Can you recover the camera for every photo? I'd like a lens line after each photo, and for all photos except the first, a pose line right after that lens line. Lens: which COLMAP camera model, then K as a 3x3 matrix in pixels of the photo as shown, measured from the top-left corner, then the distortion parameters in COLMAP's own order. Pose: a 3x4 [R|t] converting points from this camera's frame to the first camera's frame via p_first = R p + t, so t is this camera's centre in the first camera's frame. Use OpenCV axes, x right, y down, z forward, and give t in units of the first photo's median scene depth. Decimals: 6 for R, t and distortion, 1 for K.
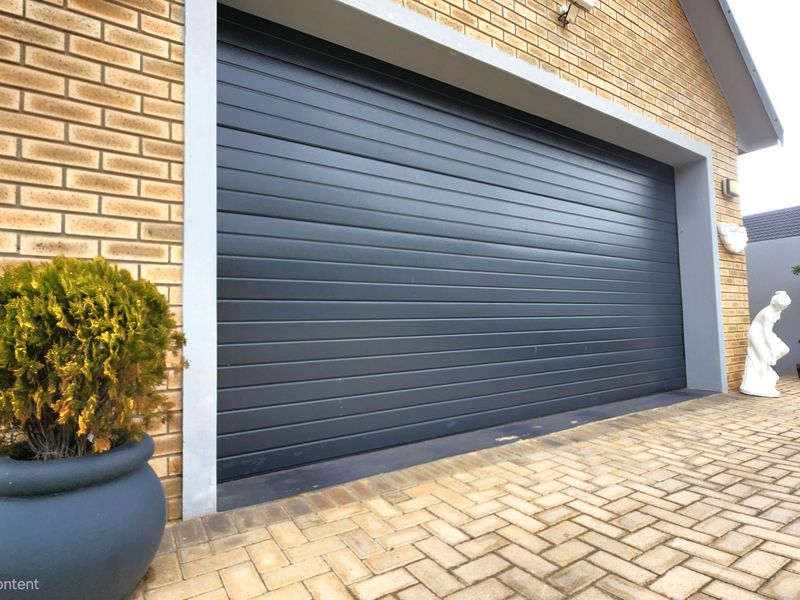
lens RADIAL K [[437.8, 0, 400.0], [0, 437.8, 300.0], [0, 0, 1]] dist [-0.000677, -0.000422]
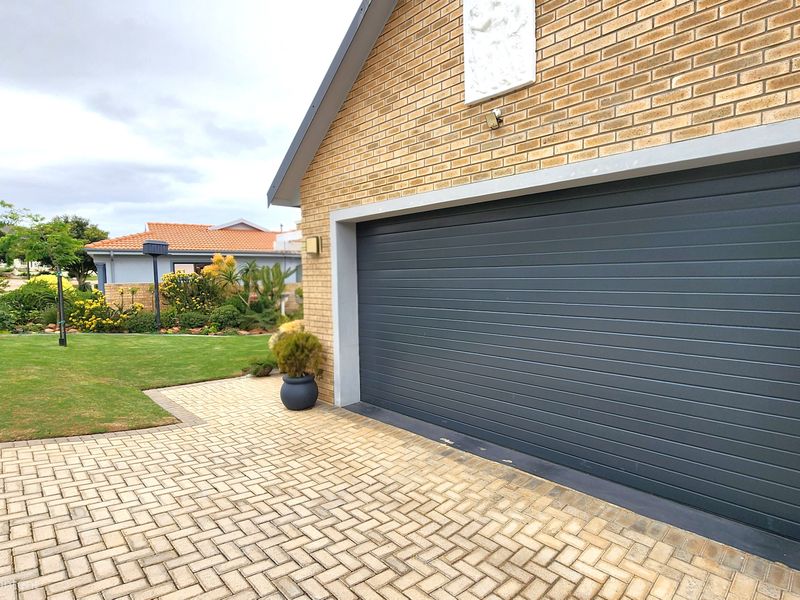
lens RADIAL K [[437.8, 0, 400.0], [0, 437.8, 300.0], [0, 0, 1]] dist [-0.000677, -0.000422]
pose [[0.175588, 0.076658, -0.981475, 2.162085], [0.068425, 0.993602, 0.089846, -0.432288], [0.982083, -0.082934, 0.169220, 0.754013]]
